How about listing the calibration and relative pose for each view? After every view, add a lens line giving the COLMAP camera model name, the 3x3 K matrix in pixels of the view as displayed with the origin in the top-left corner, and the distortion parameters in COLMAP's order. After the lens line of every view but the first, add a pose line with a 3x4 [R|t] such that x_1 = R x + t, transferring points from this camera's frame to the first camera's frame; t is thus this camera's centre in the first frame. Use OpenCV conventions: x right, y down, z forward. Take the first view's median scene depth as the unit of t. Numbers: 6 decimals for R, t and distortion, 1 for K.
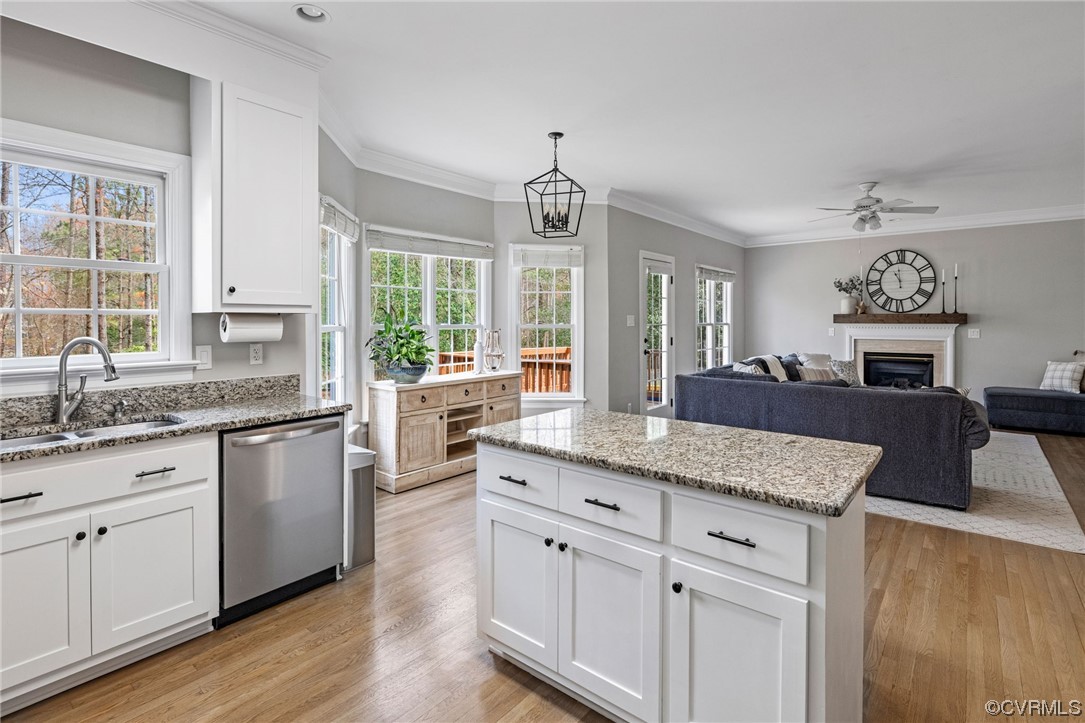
lens RADIAL K [[603.6, 0, 541.6], [0, 603.6, 321.4], [0, 0, 1]] dist [-0.022732, 0.001548]
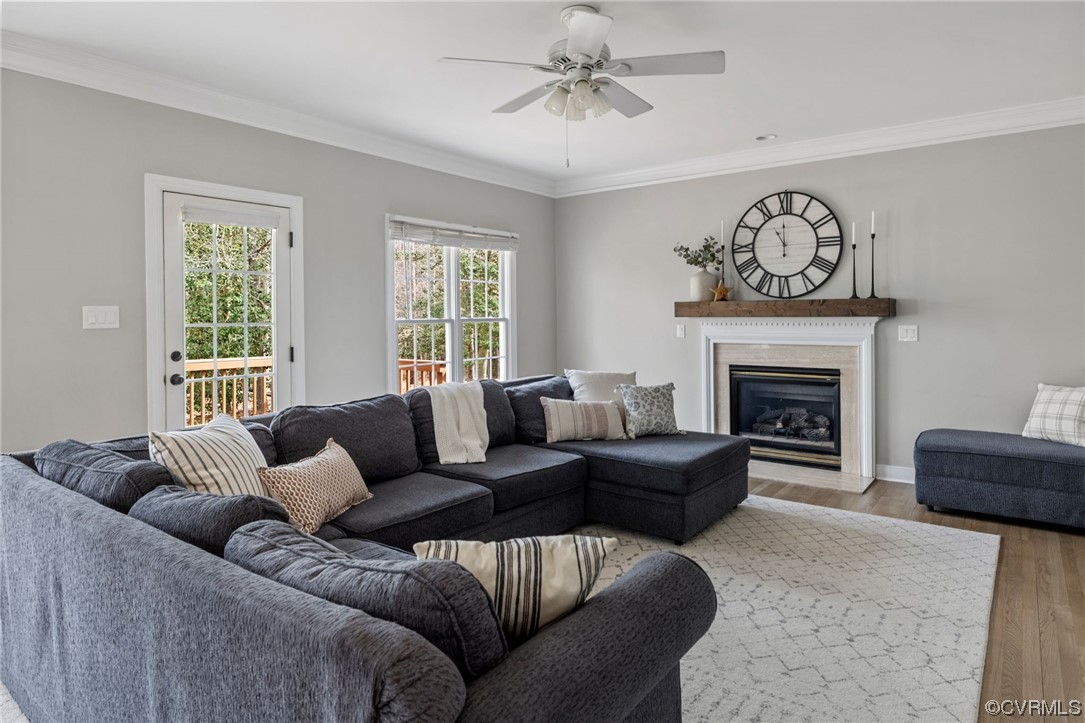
lens RADIAL K [[637.9, 0, 538.0], [0, 637.9, 313.4], [0, 0, 1]] dist [-0.006007, -0.001309]
pose [[0.999607, -0.007830, -0.026912, 0.375246], [0.007757, 0.999966, -0.002797, 0.000078], [0.026933, 0.002587, 0.999634, 0.370156]]
